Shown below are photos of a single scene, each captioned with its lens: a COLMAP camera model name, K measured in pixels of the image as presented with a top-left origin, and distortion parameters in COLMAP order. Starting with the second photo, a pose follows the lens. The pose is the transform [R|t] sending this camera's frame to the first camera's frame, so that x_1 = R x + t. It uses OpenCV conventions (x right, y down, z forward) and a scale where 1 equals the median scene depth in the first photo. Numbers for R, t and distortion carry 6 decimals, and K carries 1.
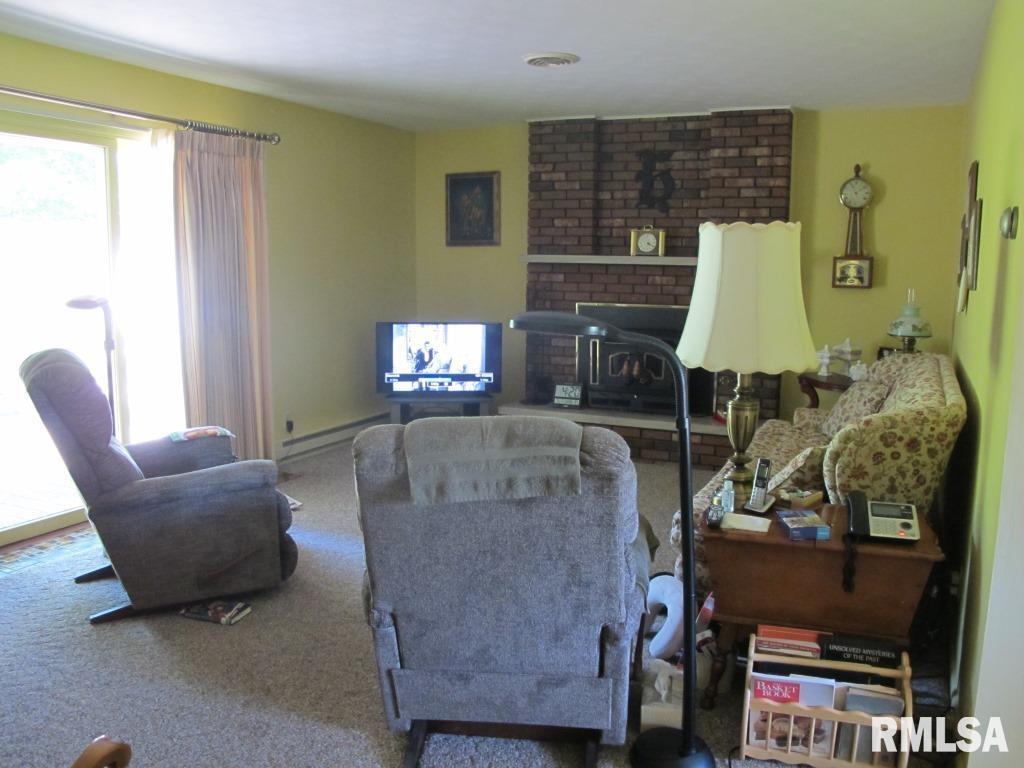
lens RADIAL K [[839.1, 0, 513.3], [0, 839.1, 385.3], [0, 0, 1]] dist [-0.105981, 0.007370]
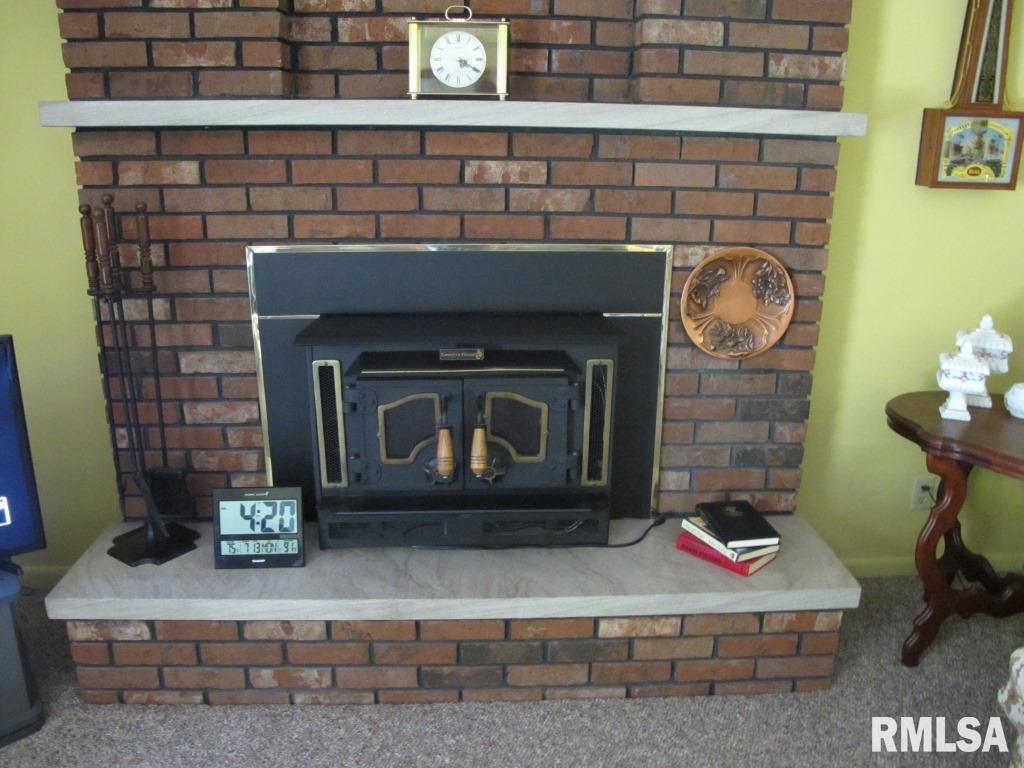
lens RADIAL K [[839.1, 0, 511.8], [0, 839.1, 382.4], [0, 0, 1]] dist [-0.105981, 0.007370]
pose [[0.879821, -0.141259, 0.453830, 0.011130], [0.067649, 0.982312, 0.174606, -0.097061], [-0.470467, -0.122921, 0.873814, 0.665151]]
